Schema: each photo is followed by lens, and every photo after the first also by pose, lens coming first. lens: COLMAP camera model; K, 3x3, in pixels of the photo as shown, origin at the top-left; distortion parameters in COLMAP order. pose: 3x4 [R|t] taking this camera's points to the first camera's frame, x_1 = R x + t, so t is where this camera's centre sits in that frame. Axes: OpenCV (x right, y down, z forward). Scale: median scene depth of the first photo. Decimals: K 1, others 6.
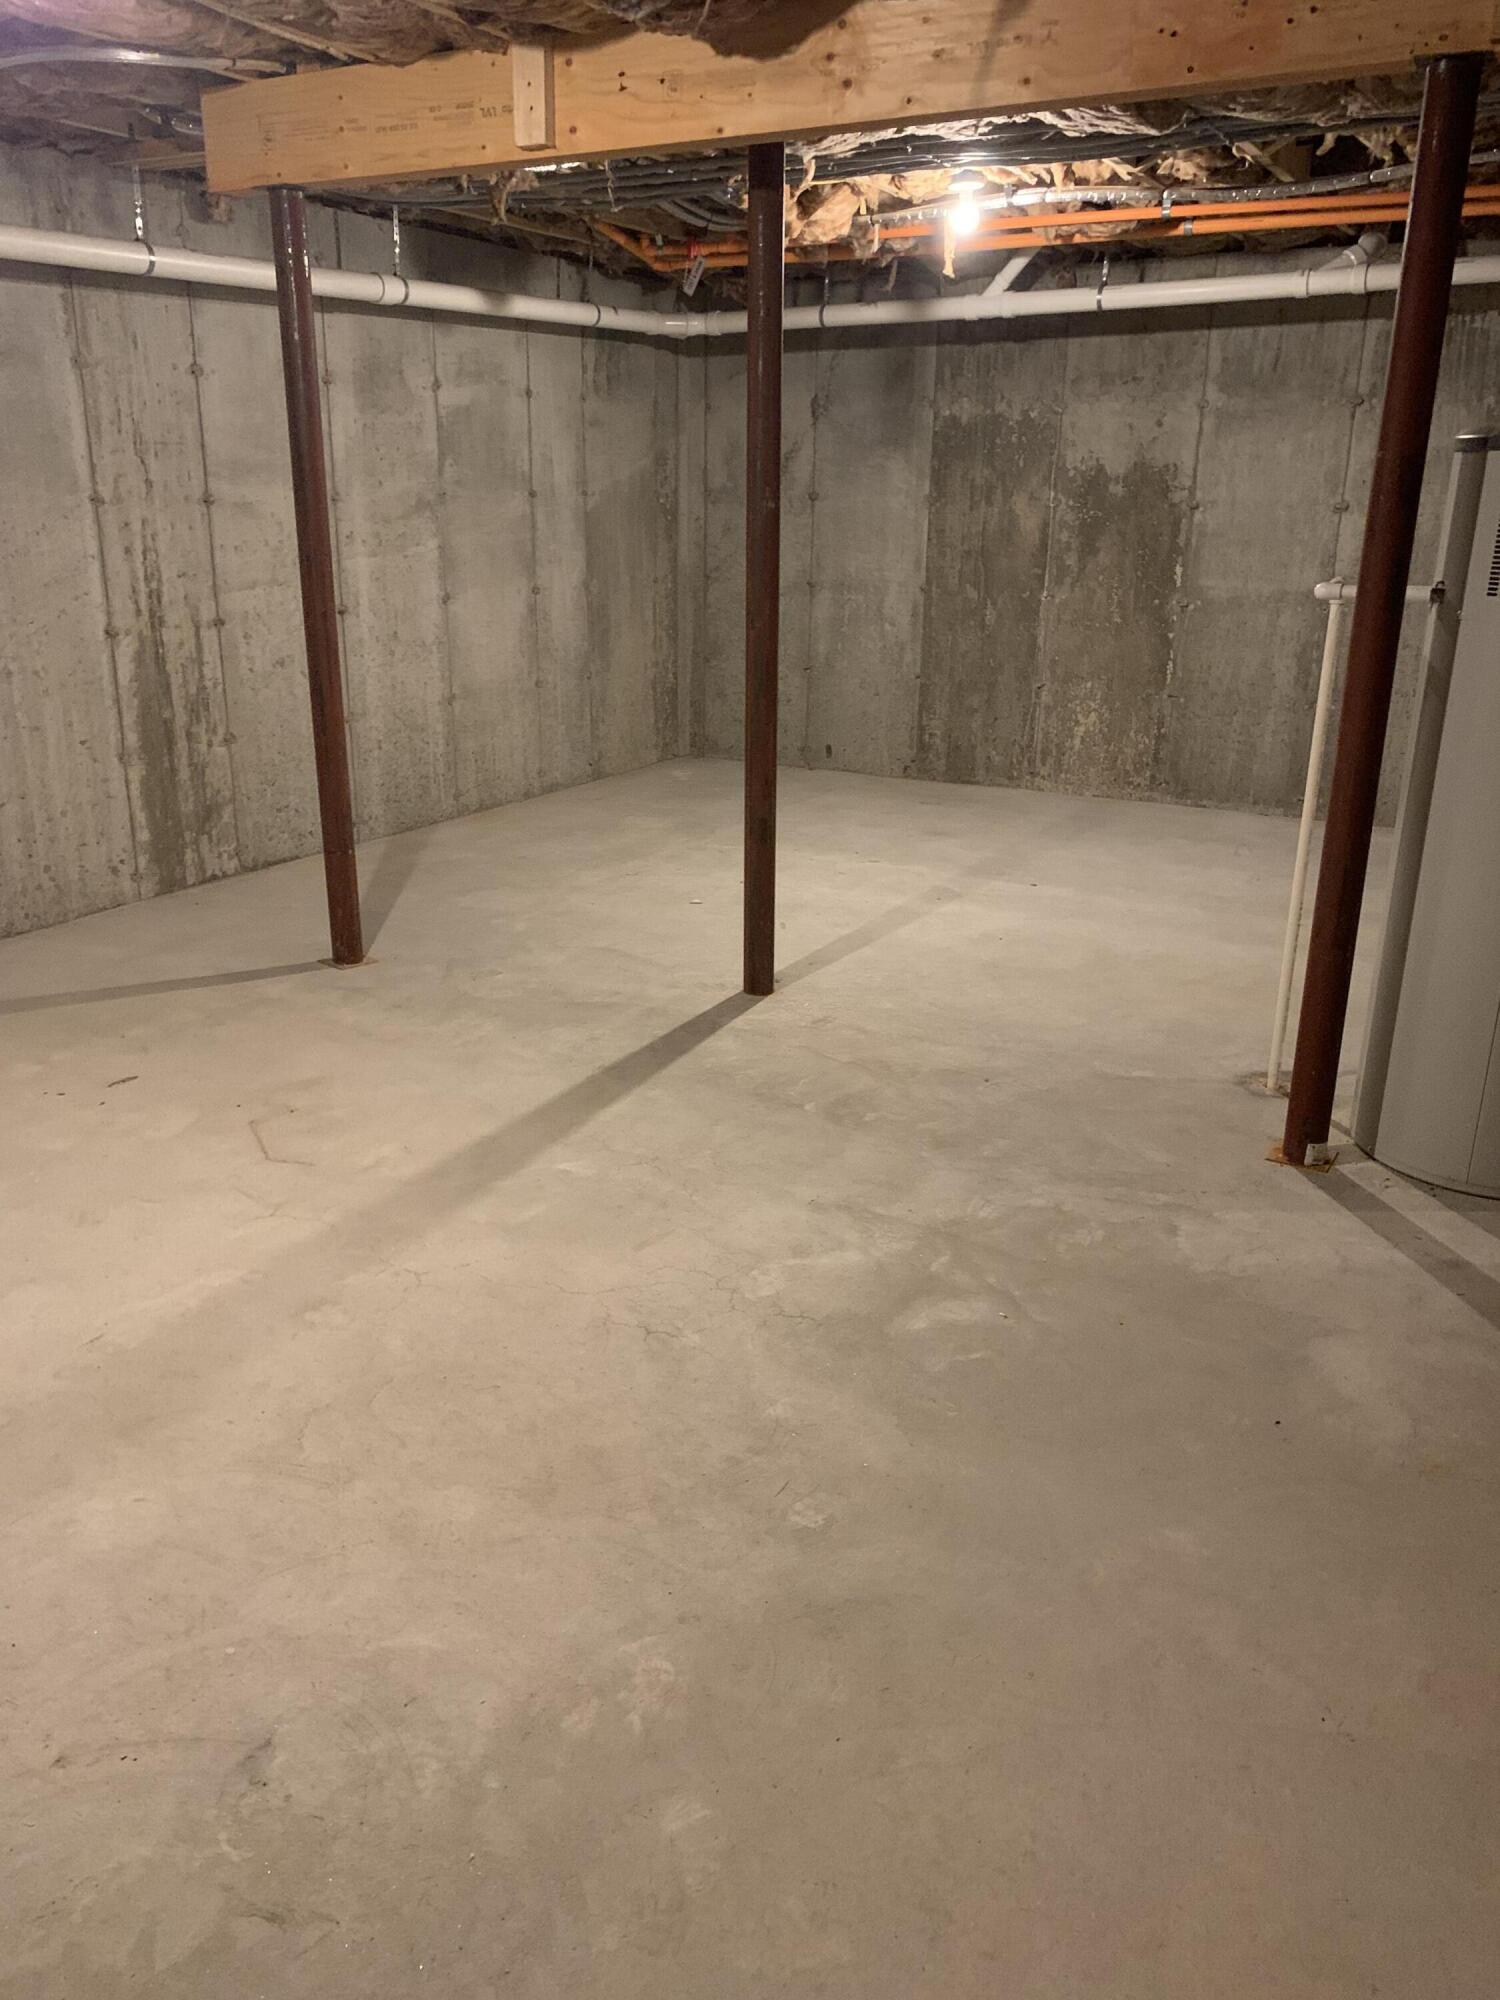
lens RADIAL K [[1518.6, 0, 731.8], [0, 1518.6, 991.4], [0, 0, 1]] dist [0.085917, -0.121786]
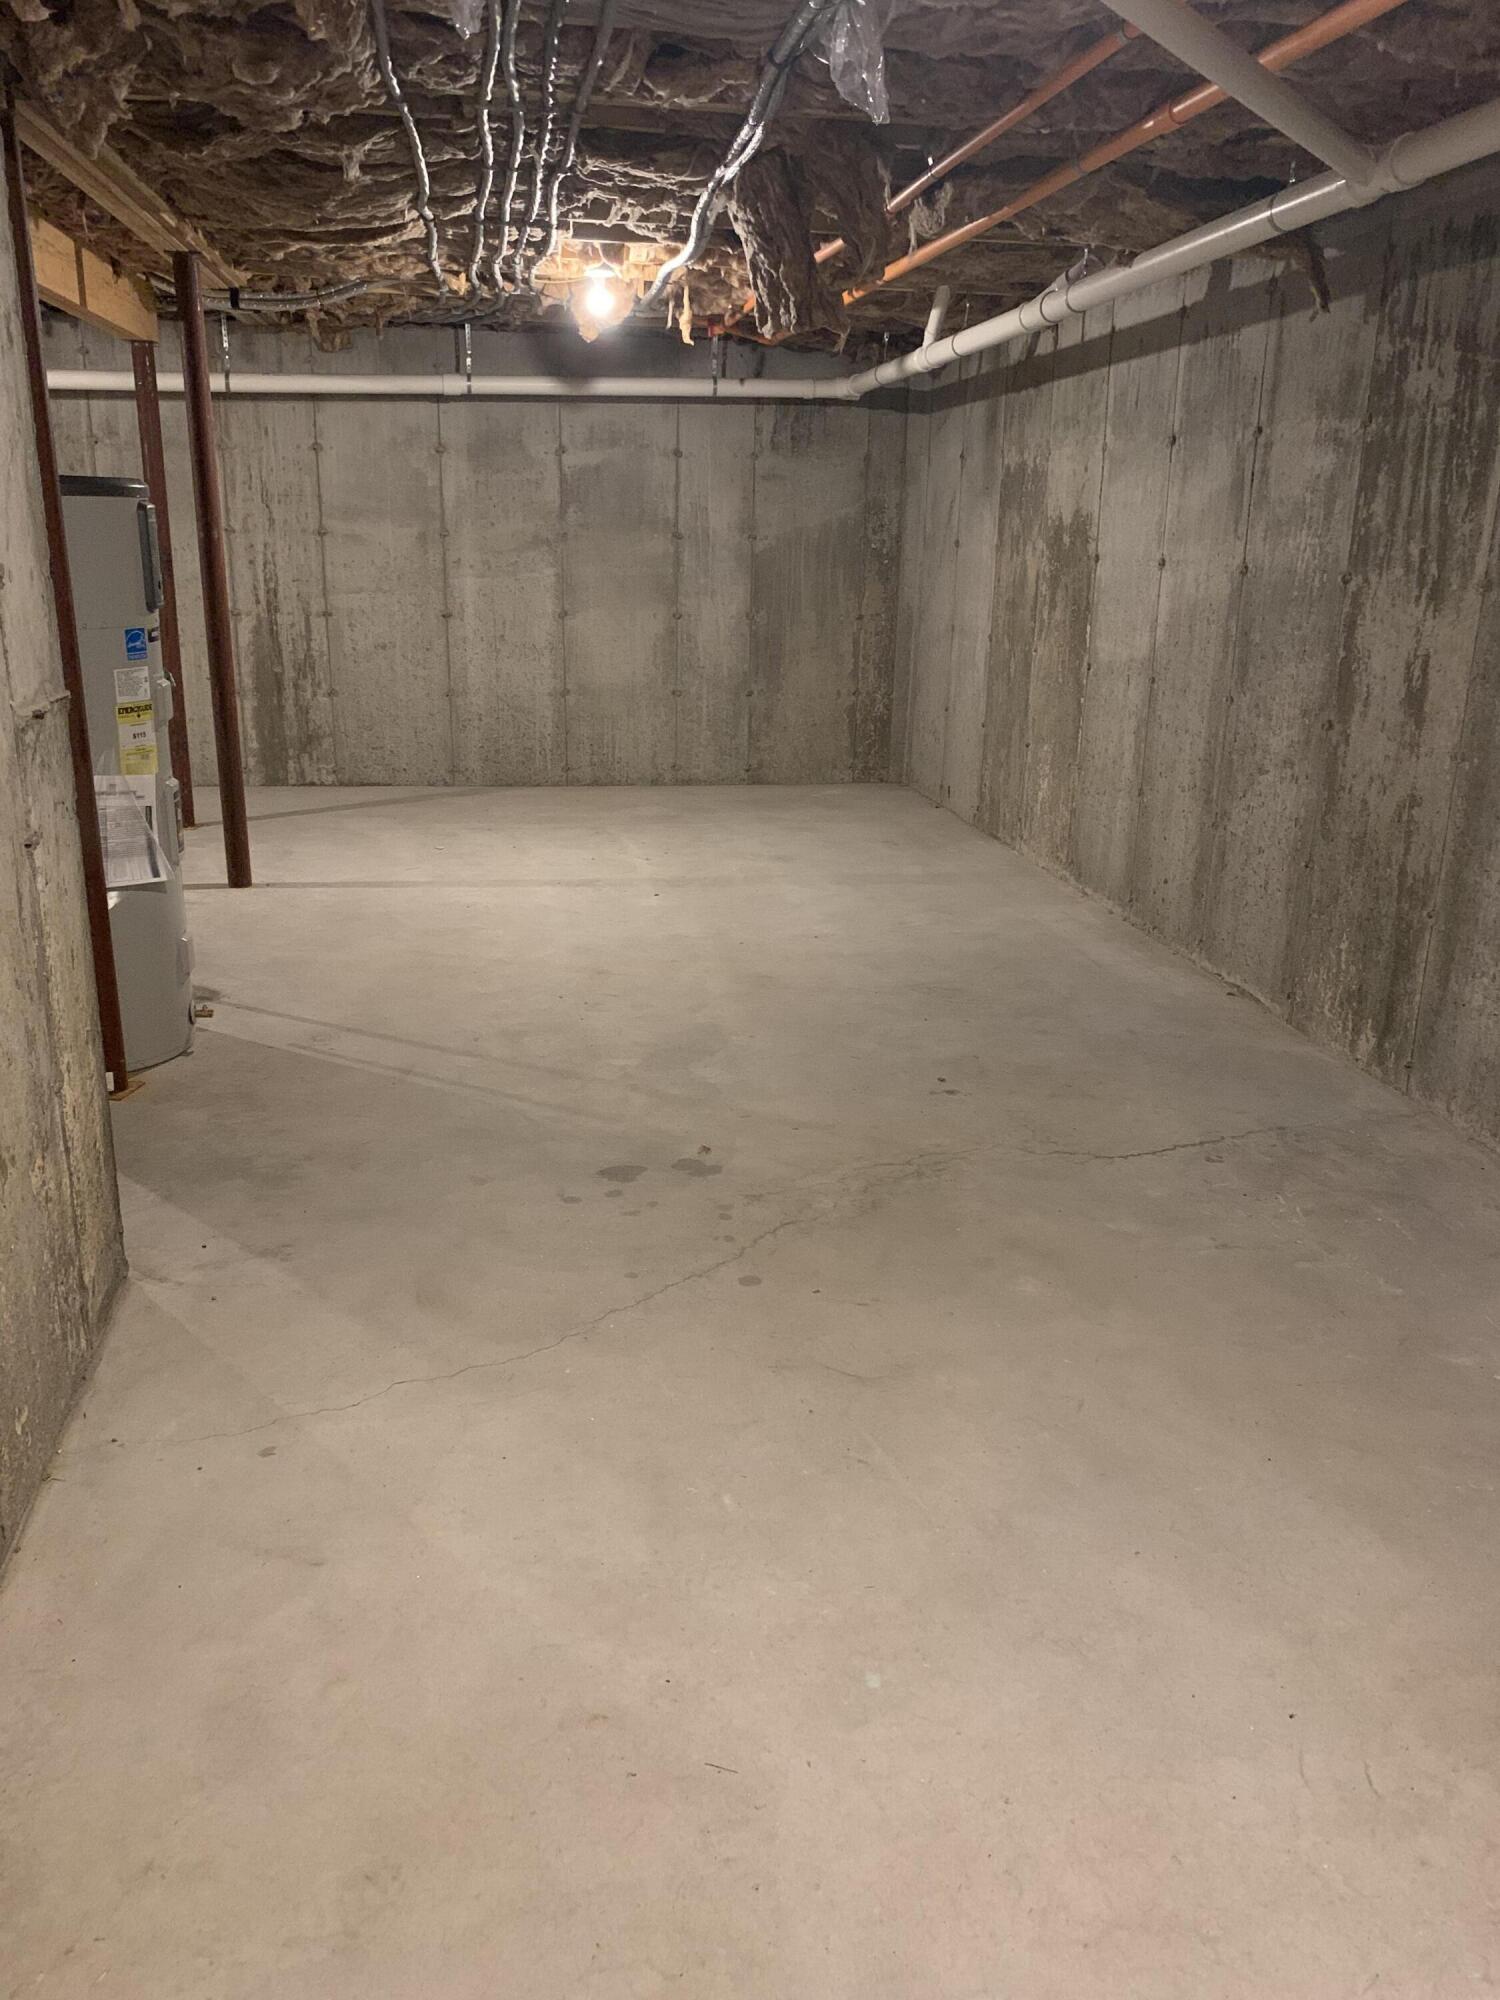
lens RADIAL K [[1480.7, 0, 756.0], [0, 1480.7, 990.0], [0, 0, 1]] dist [0.211588, -0.503162]
pose [[0.643158, 0.231448, -0.729918, 0.970677], [-0.253790, 0.963779, 0.081979, -0.101300], [0.722453, 0.132521, 0.678601, 0.313810]]
